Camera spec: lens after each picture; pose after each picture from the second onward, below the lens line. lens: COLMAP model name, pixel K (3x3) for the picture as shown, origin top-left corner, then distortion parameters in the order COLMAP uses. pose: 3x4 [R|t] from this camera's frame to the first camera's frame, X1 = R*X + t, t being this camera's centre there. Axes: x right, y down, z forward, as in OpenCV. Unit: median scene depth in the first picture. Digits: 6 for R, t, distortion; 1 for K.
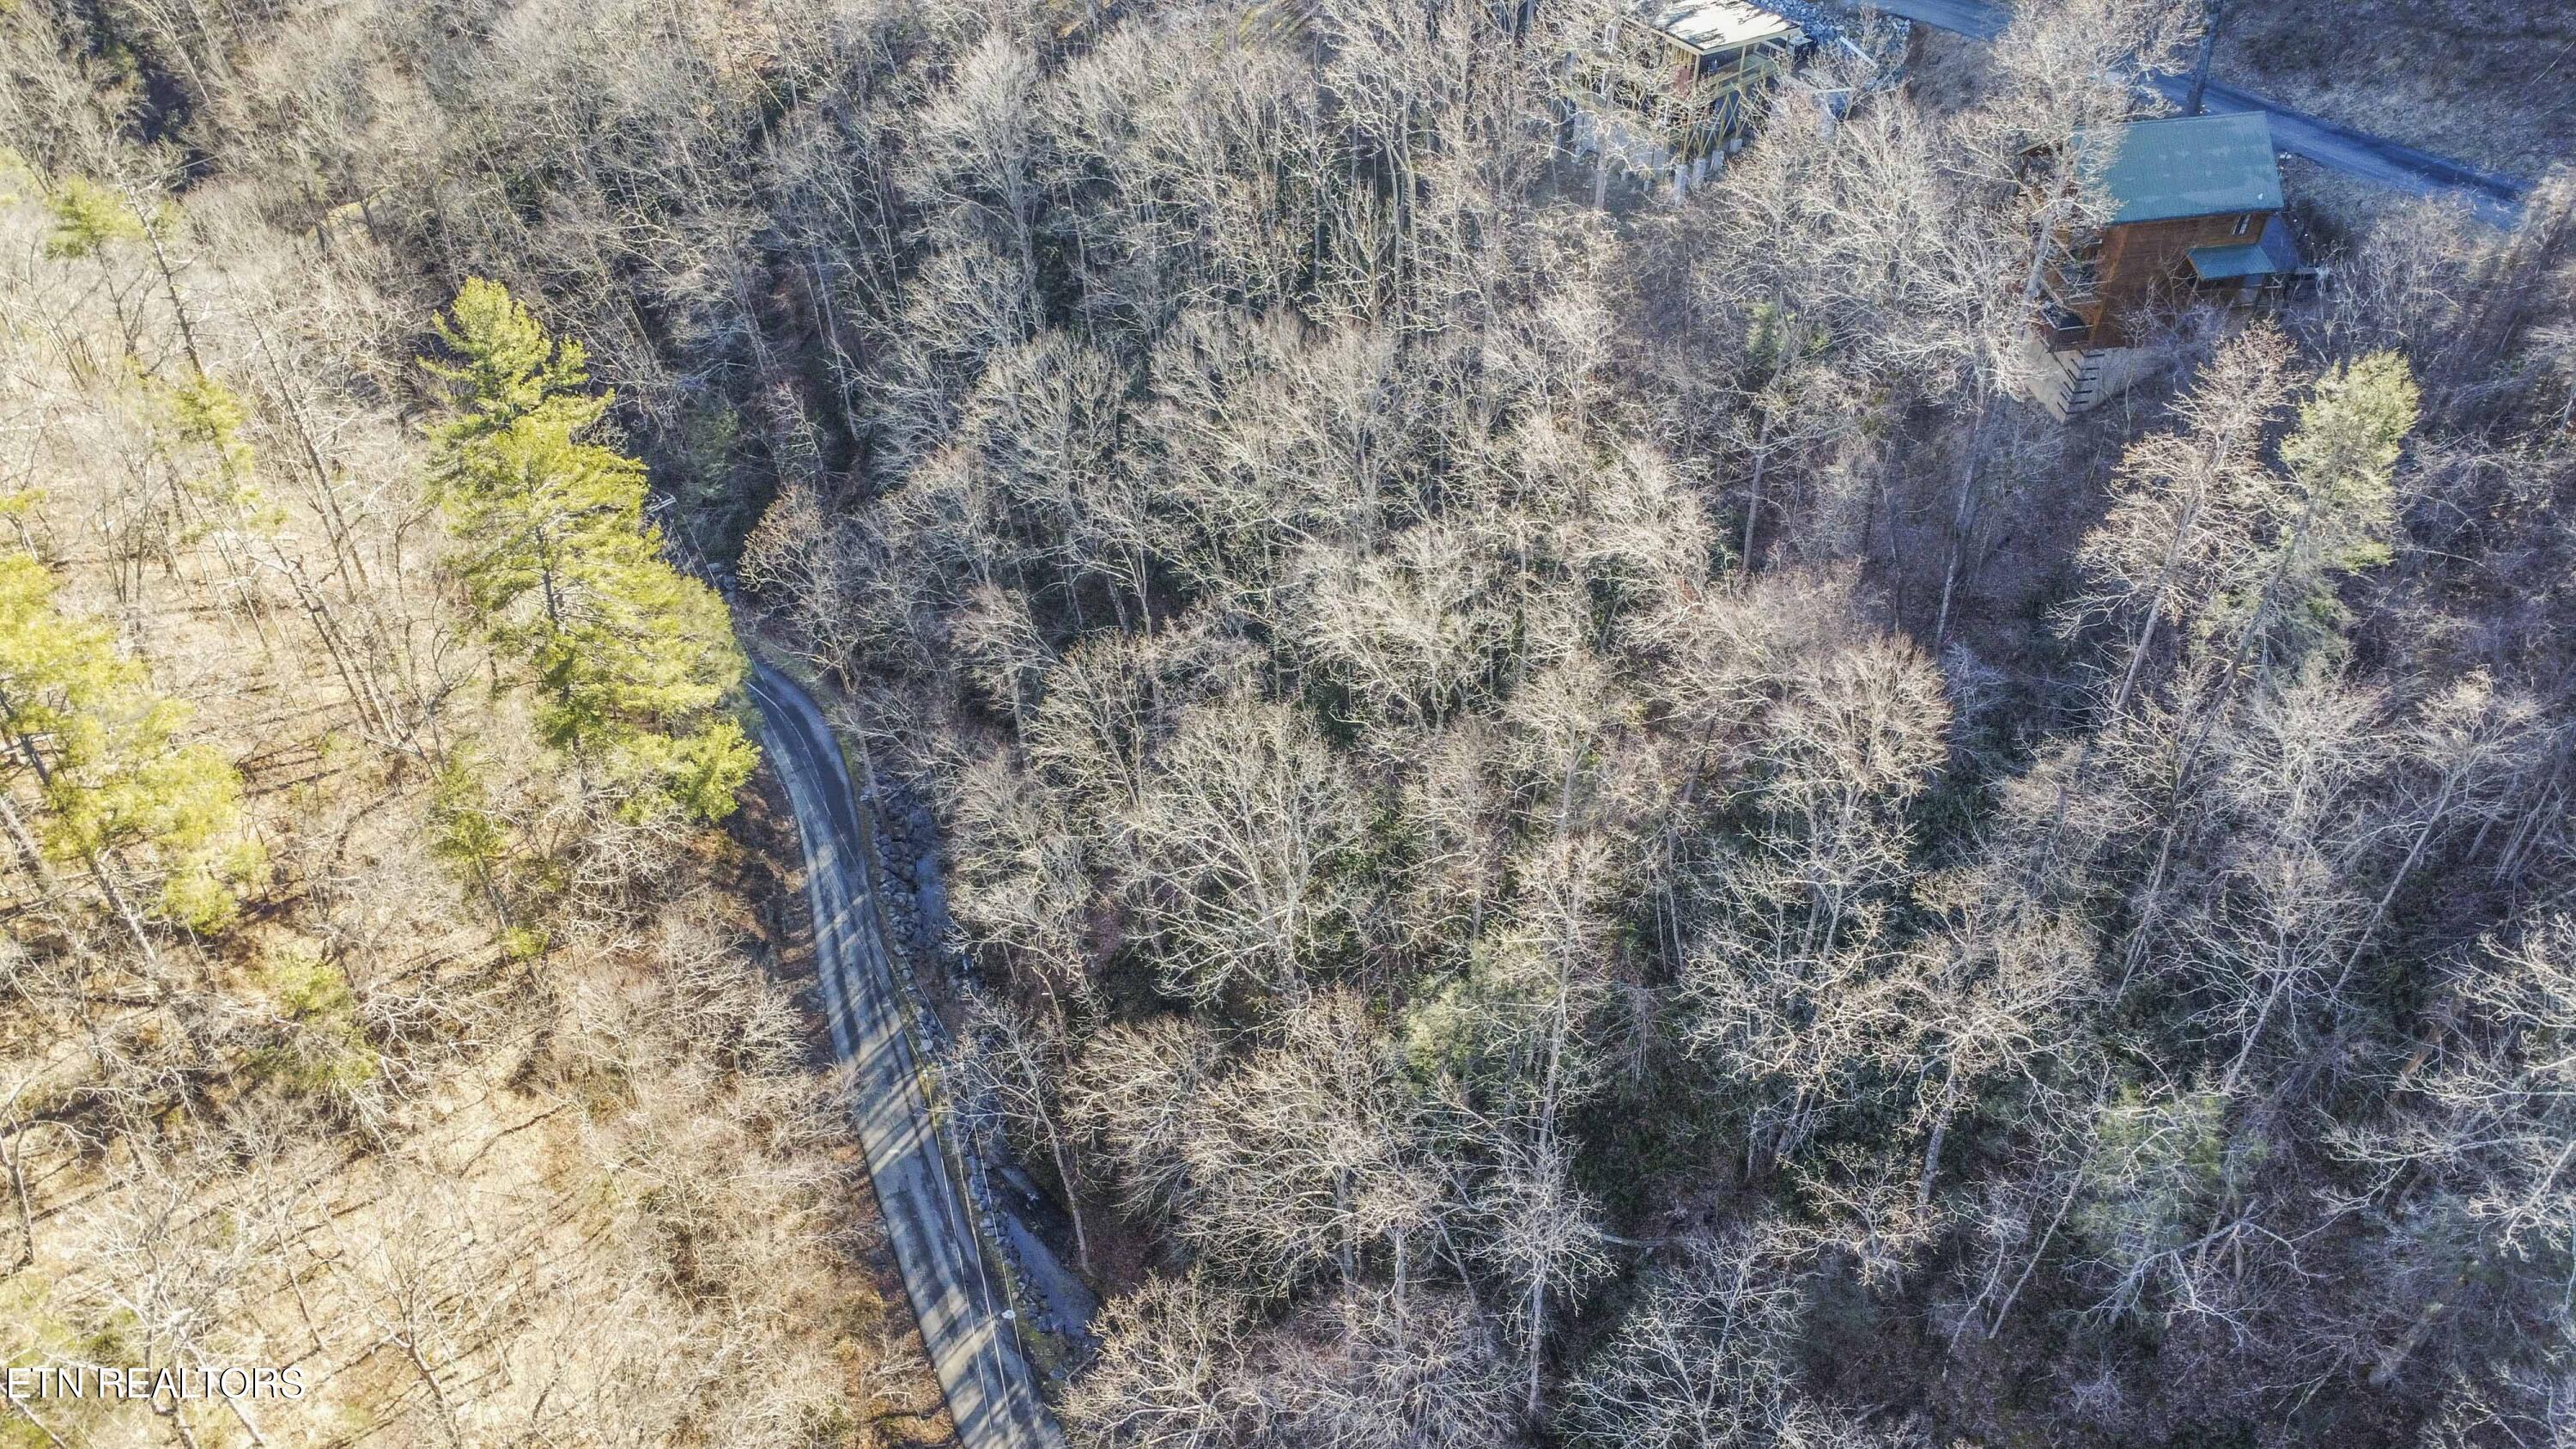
lens RADIAL K [[1818.9, 0, 1286.0], [0, 1818.9, 688.3], [0, 0, 1]] dist [-0.109572, 0.176783]
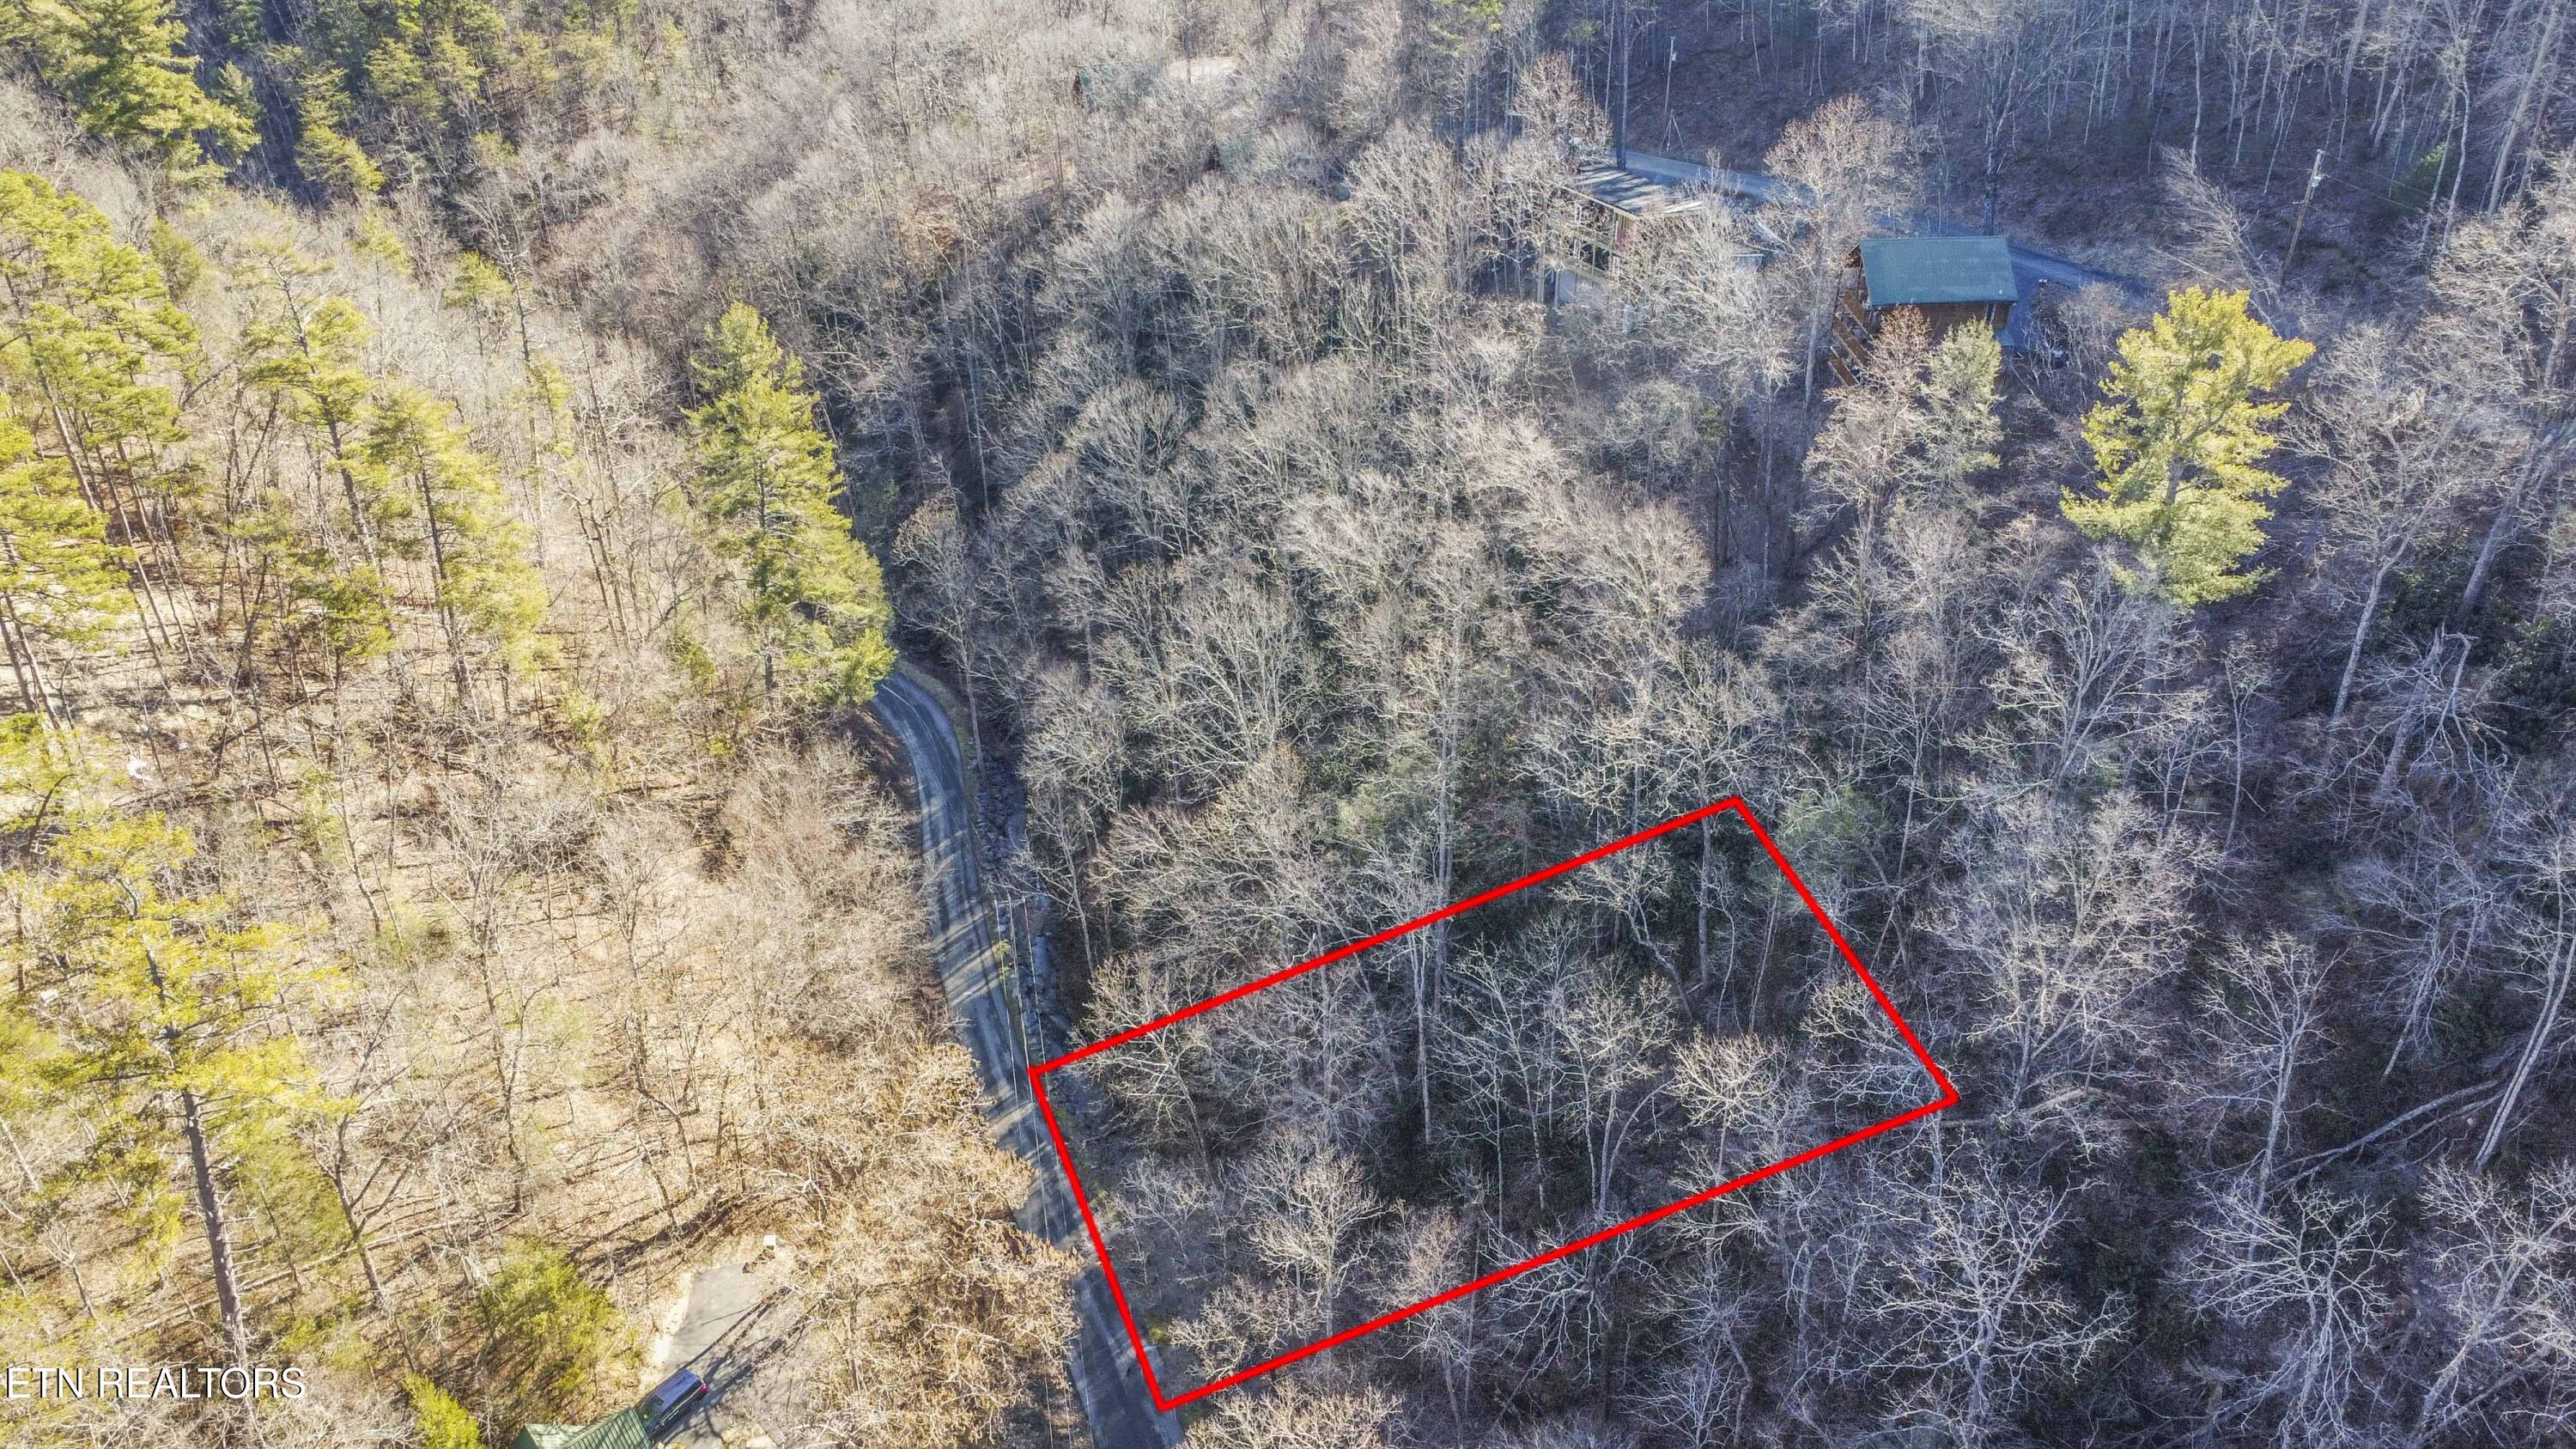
lens RADIAL K [[1932.9, 0, 1296.6], [0, 1932.9, 731.0], [0, 0, 1]] dist [-0.141423, 0.225481]
pose [[0.995703, 0.044405, -0.081264, 0.122267], [-0.057524, 0.984281, -0.166980, 0.300207], [0.072572, 0.170937, 0.982606, -0.371562]]
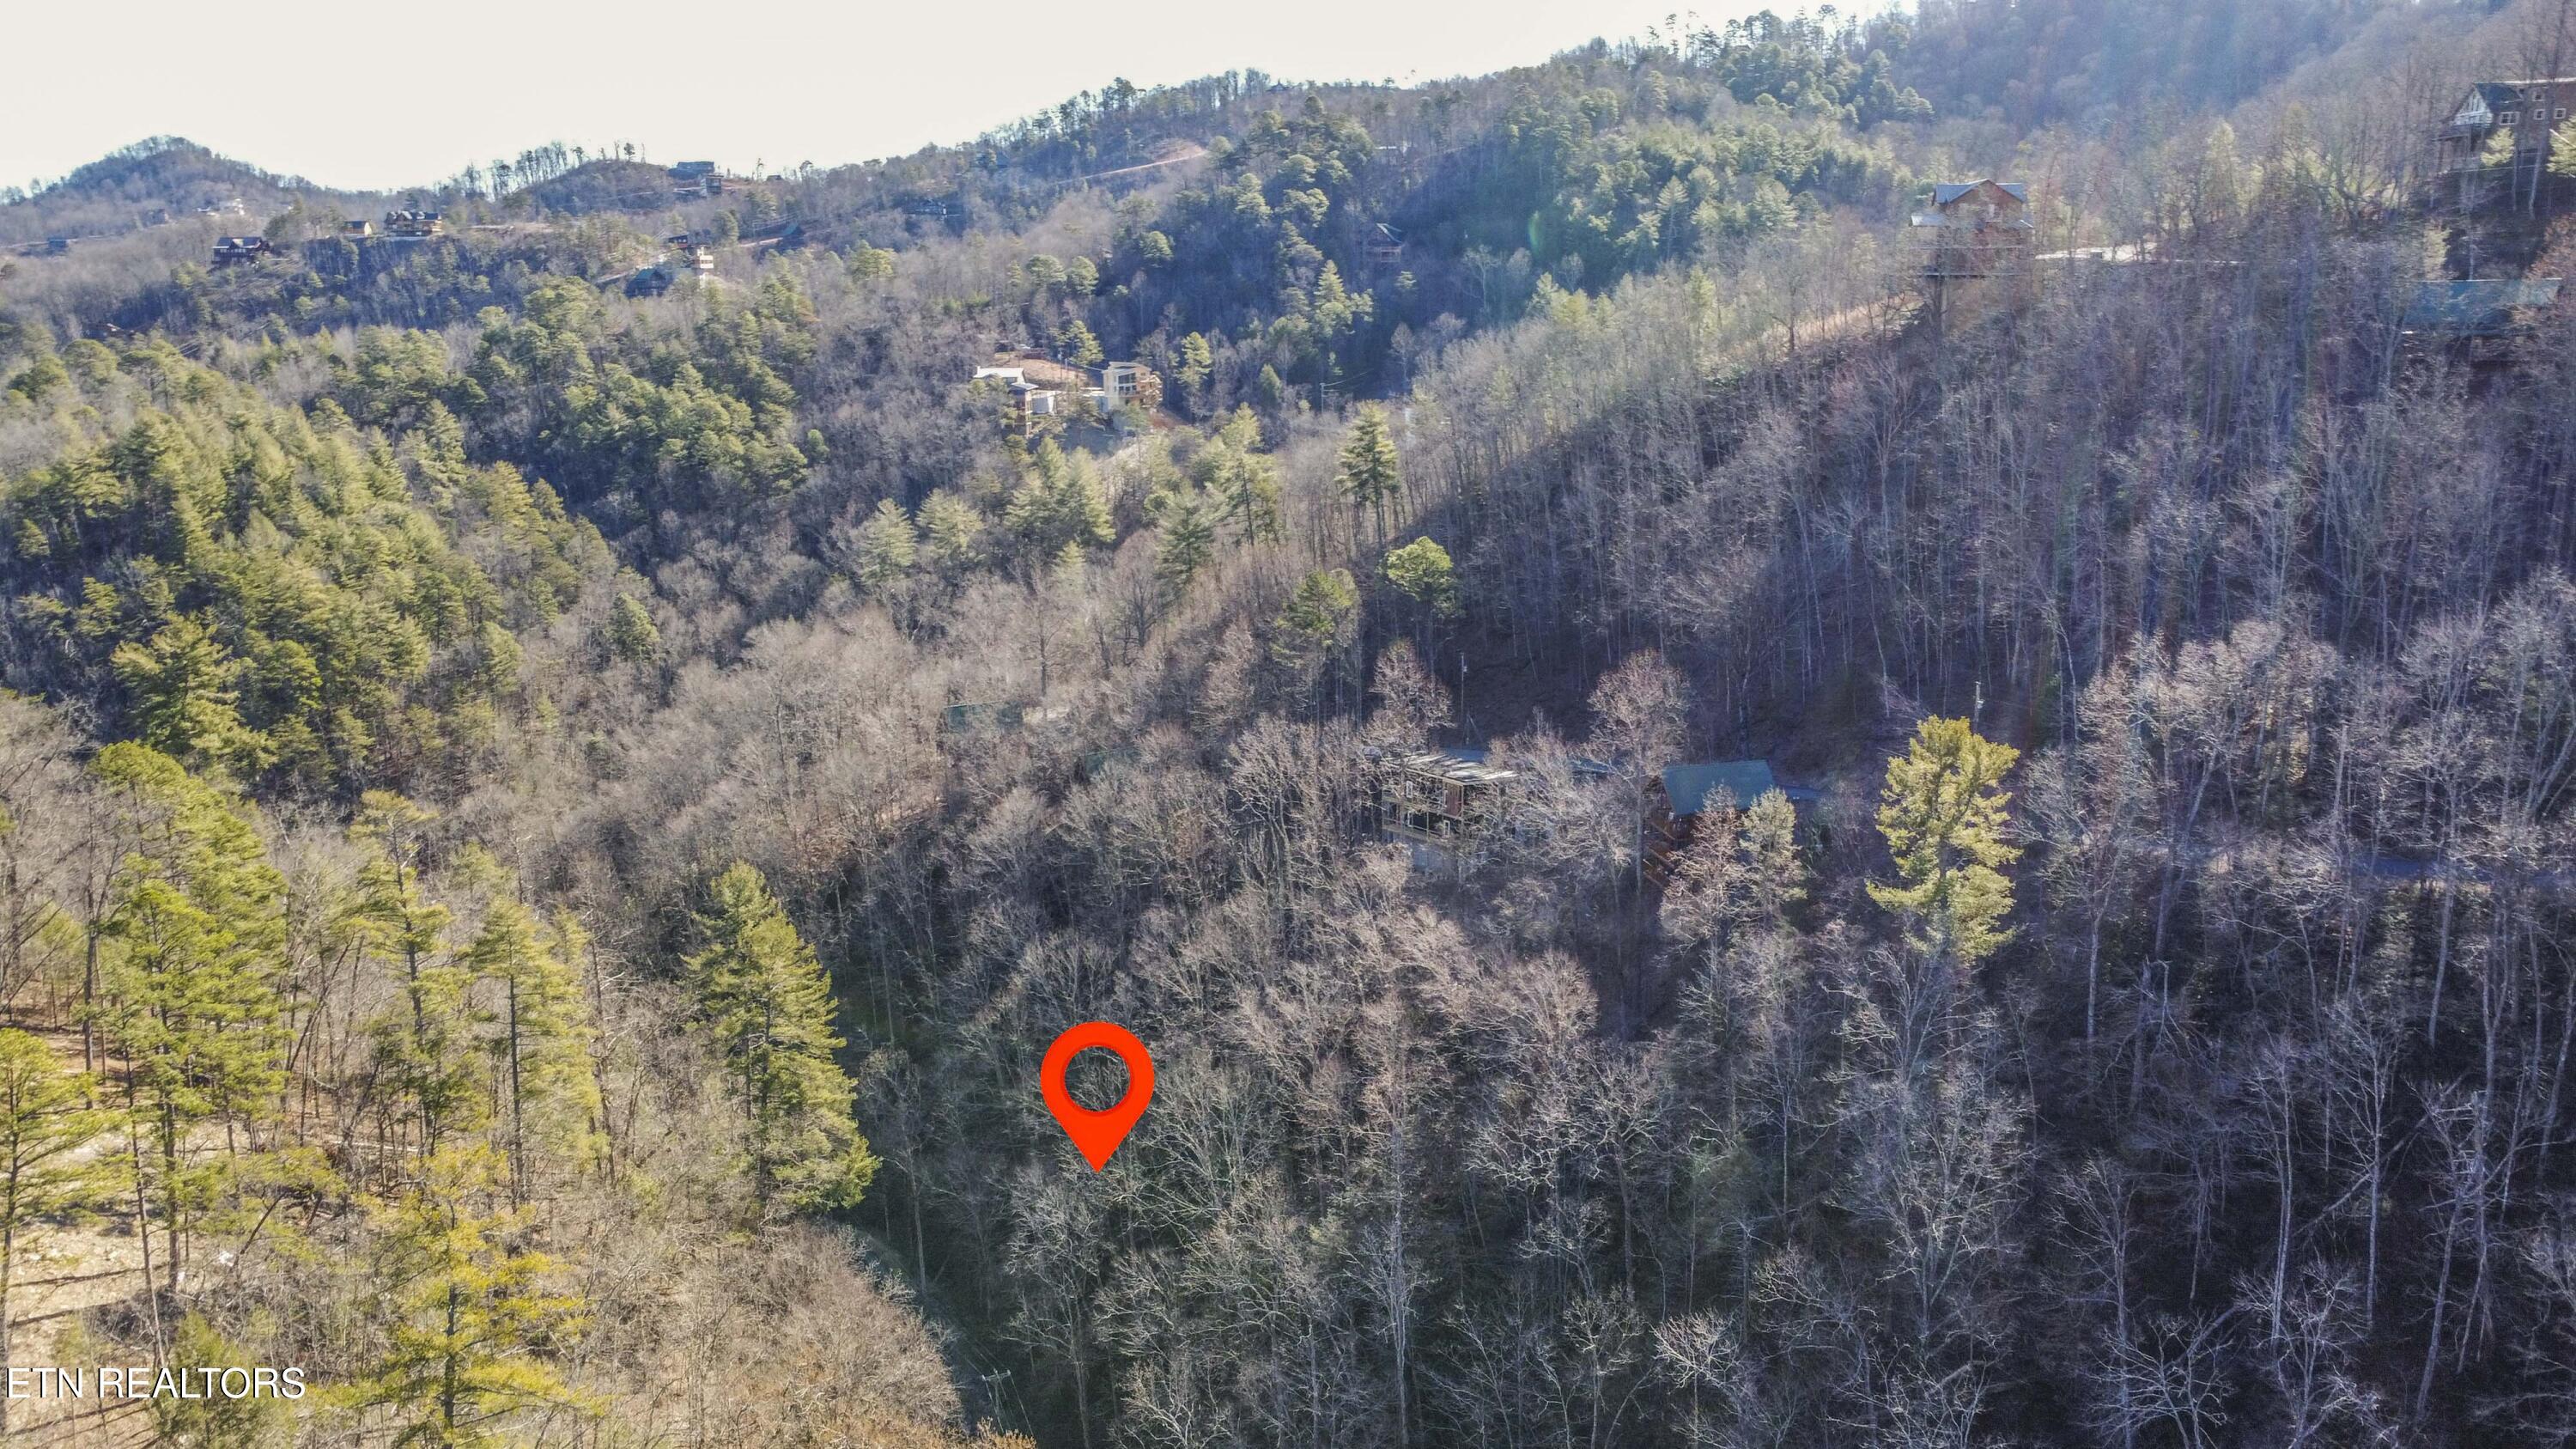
lens RADIAL K [[2010.6, 0, 1288.0], [0, 2010.6, 724.5], [0, 0, 1]] dist [-0.229101, 0.501818]
pose [[0.997704, -0.026585, 0.062284, -0.039066], [0.054910, 0.855871, -0.514266, 0.562155], [-0.039635, 0.516505, 0.855366, -0.594732]]
